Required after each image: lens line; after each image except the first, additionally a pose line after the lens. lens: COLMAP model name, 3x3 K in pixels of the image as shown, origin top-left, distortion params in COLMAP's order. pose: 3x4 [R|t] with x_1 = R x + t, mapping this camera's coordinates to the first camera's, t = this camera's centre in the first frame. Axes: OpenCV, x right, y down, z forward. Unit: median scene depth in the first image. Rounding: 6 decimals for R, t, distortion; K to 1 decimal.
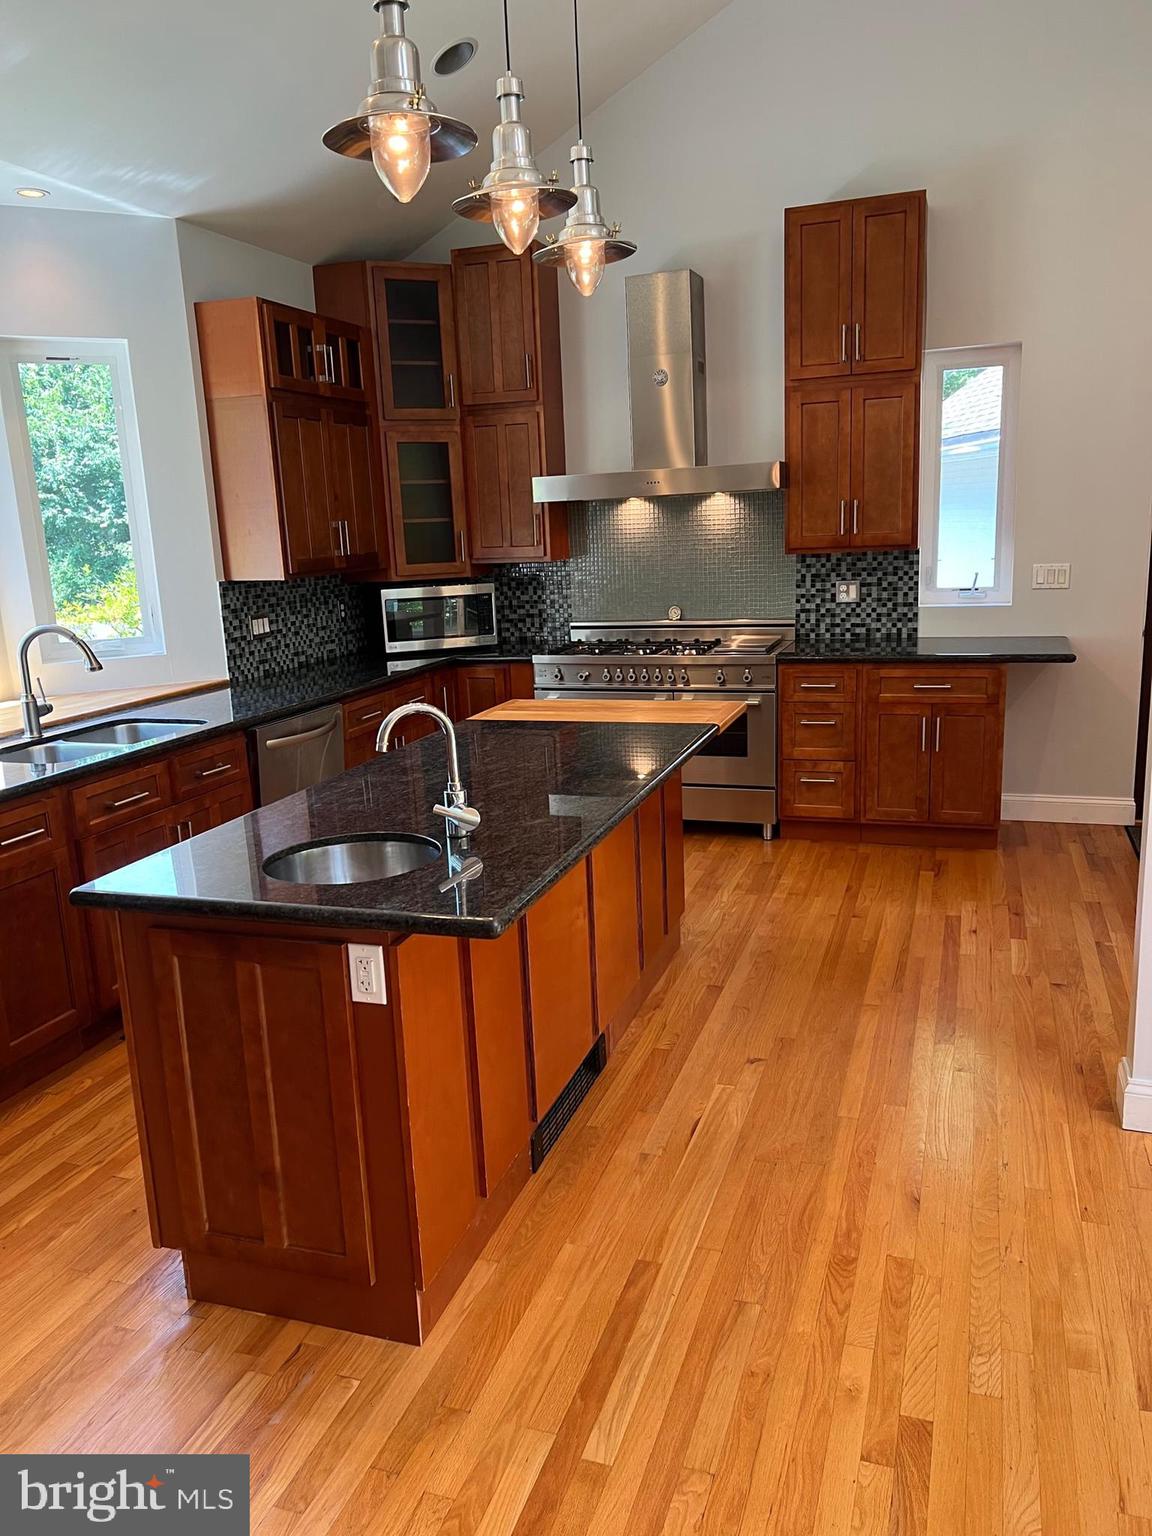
lens RADIAL K [[1157.7, 0, 582.1], [0, 1157.7, 778.7], [0, 0, 1]] dist [0.072769, -0.085045]
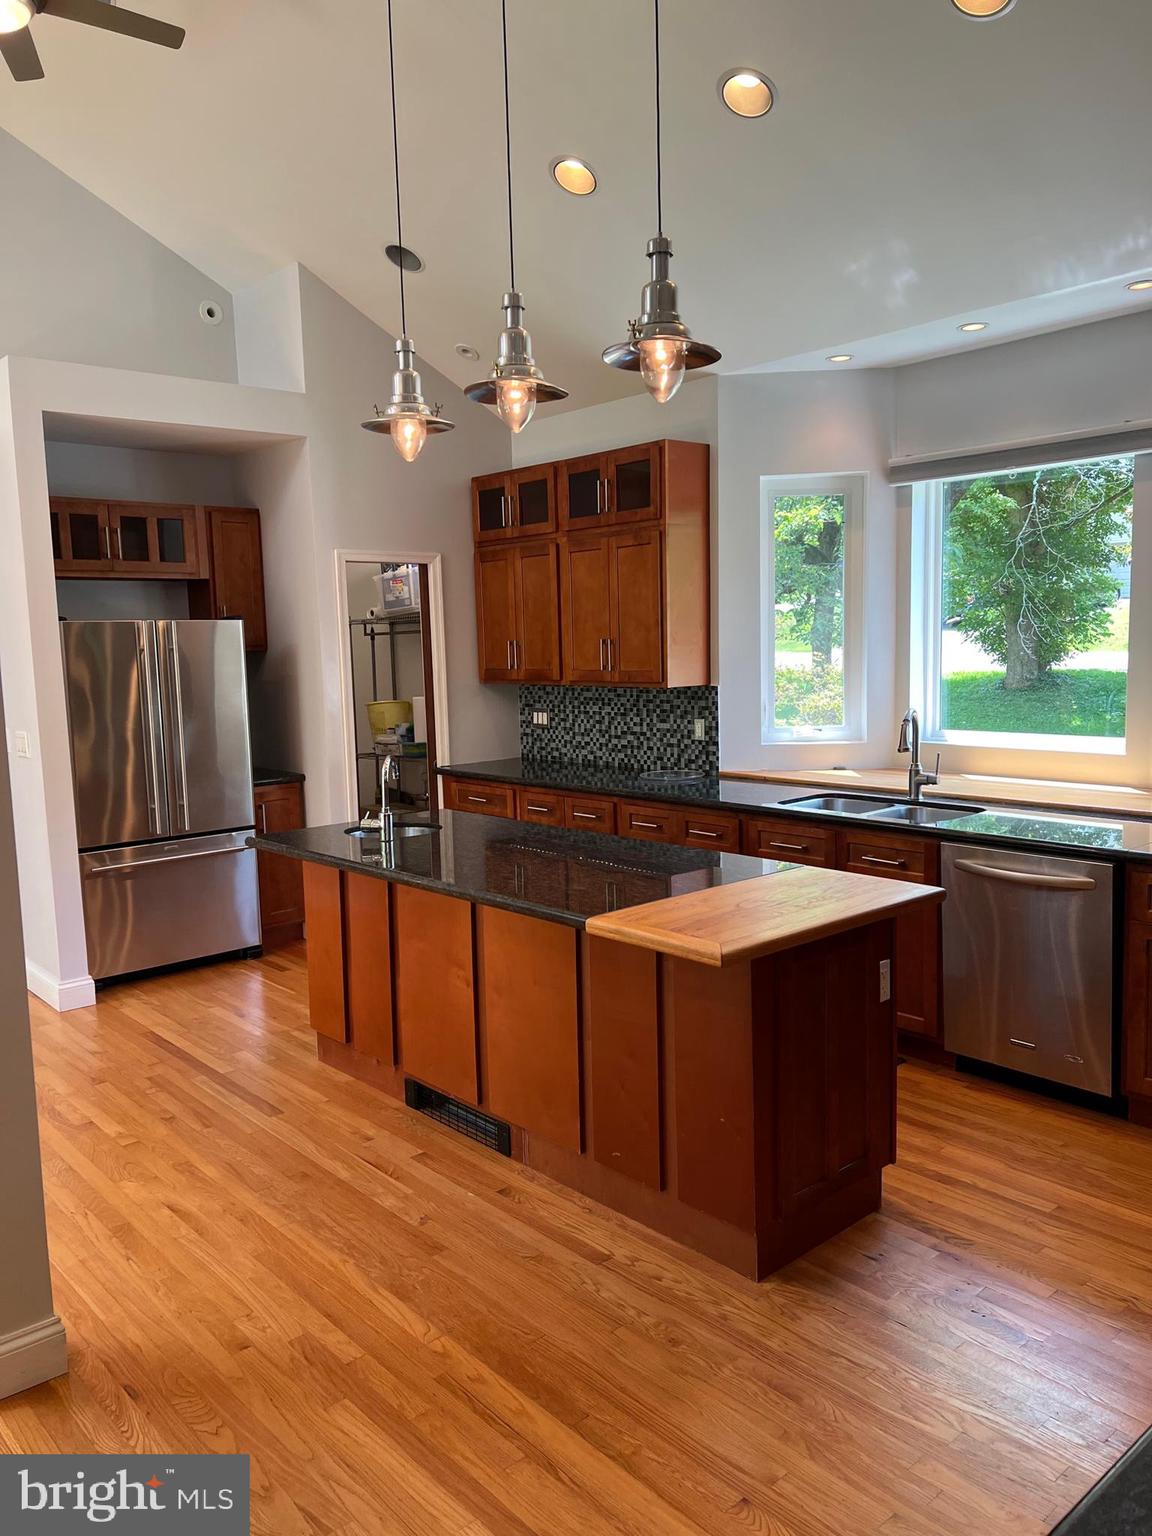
lens RADIAL K [[1157.7, 0, 564.6], [0, 1157.7, 779.2], [0, 0, 1]] dist [0.072769, -0.085045]
pose [[-0.508196, 0.156092, -0.846978, 0.531963], [-0.144289, 0.954108, 0.262410, -0.233659], [0.849068, 0.255566, -0.462352, 0.913402]]
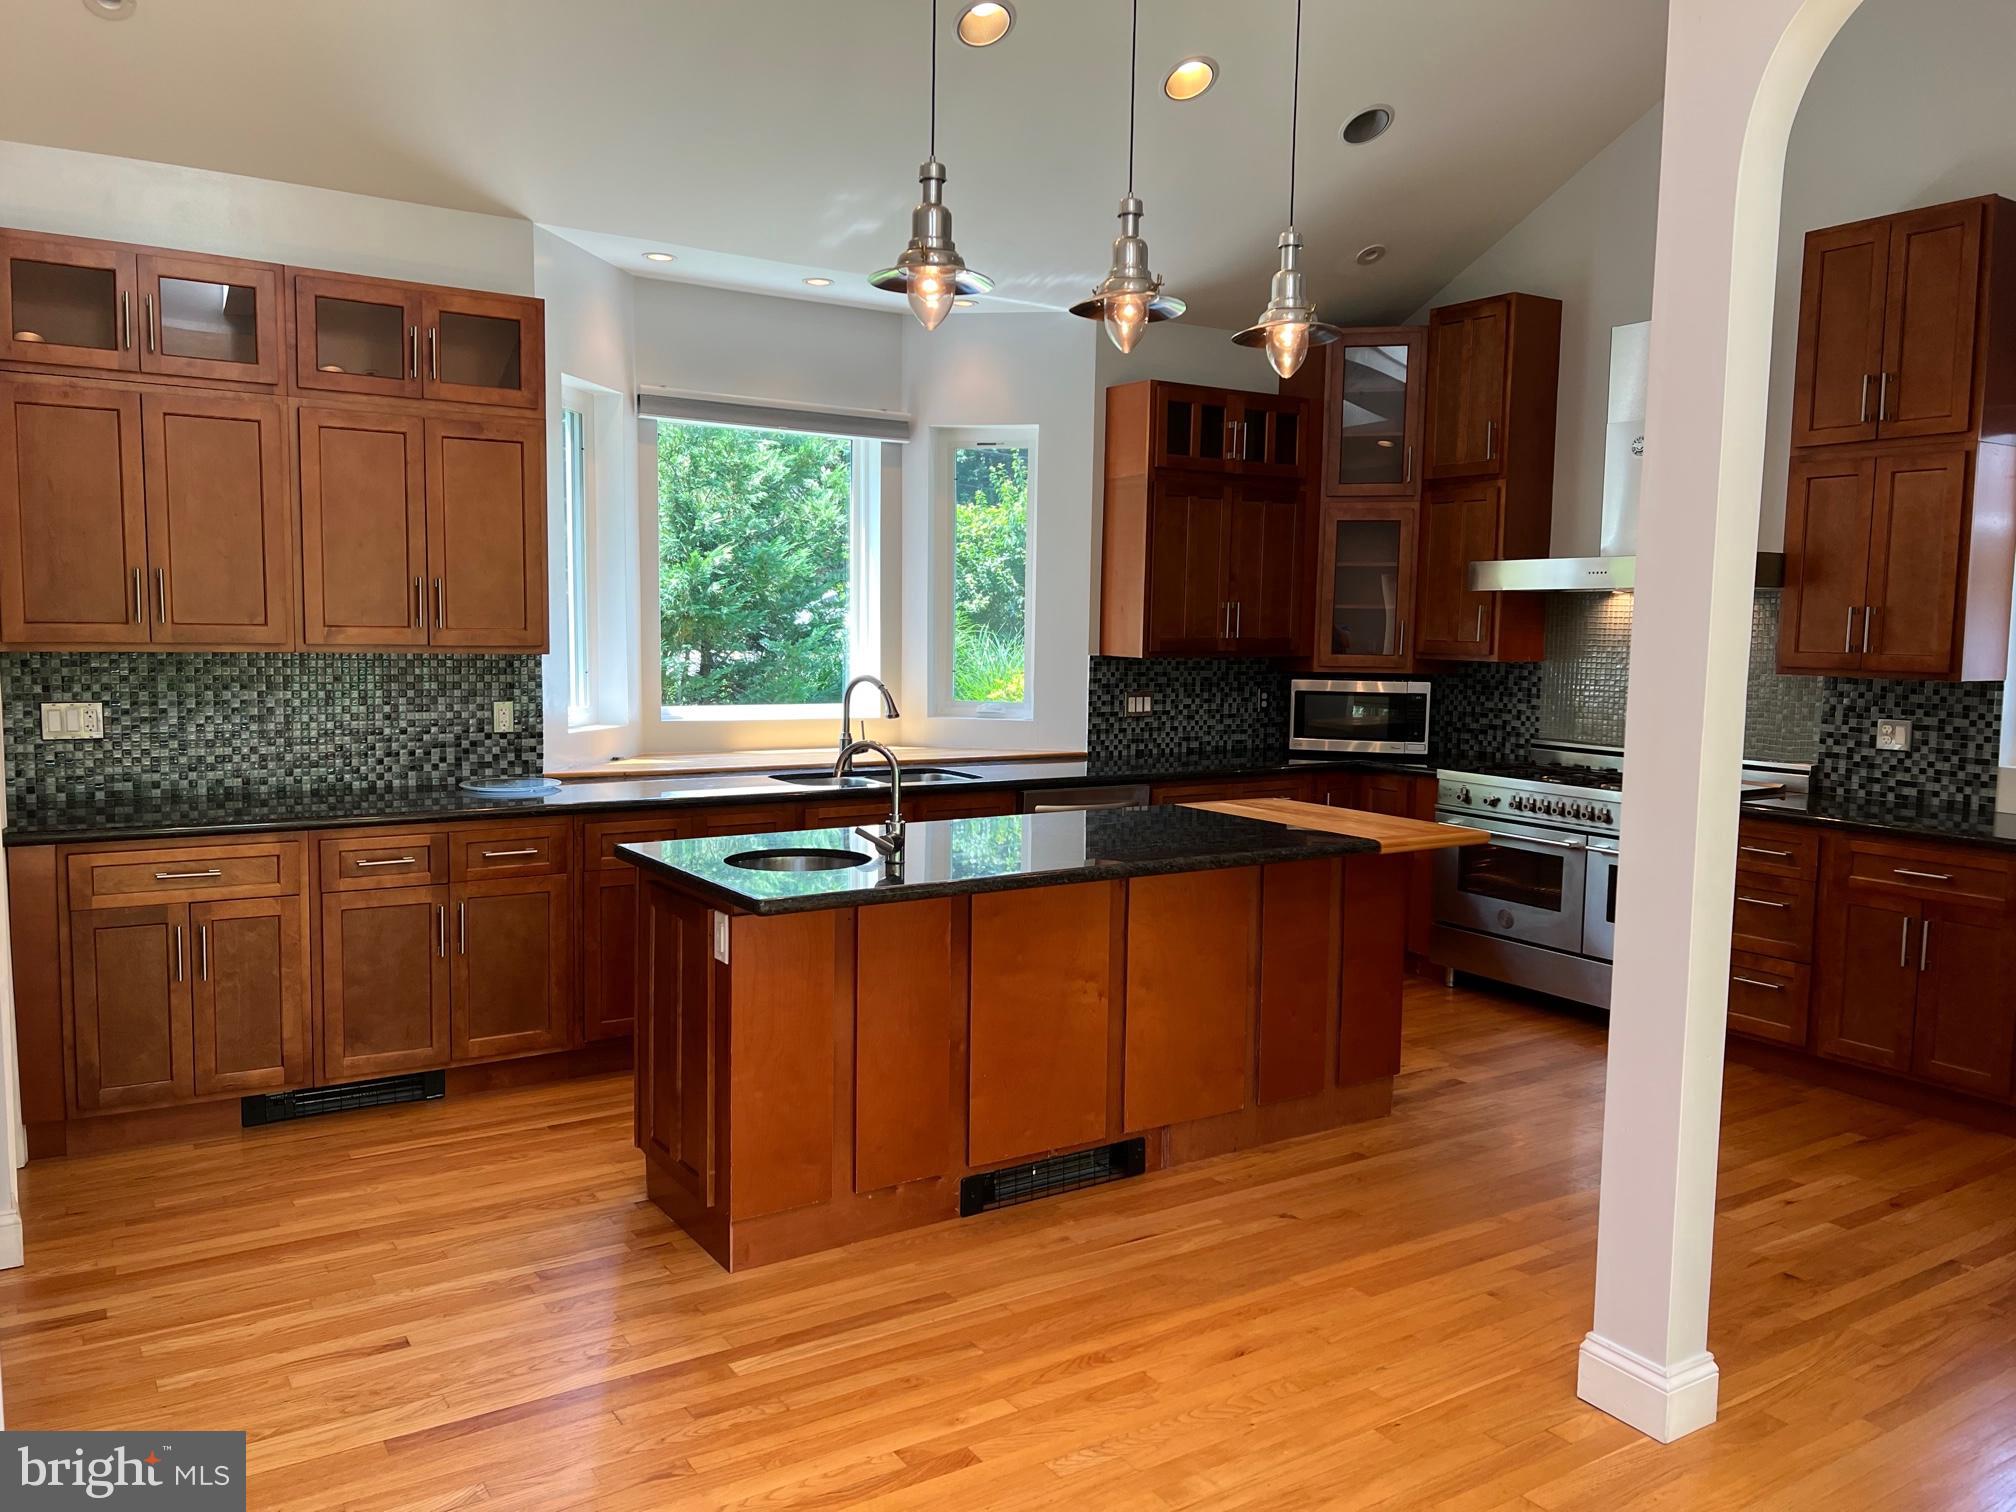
lens RADIAL K [[1519.4, 0, 997.6], [0, 1519.4, 770.8], [0, 0, 1]] dist [0.072769, -0.085045]
pose [[0.780081, 0.117067, -0.614629, 0.407710], [-0.185137, 0.981539, -0.048023, 0.005670], [0.597660, 0.151253, 0.787354, -0.055462]]
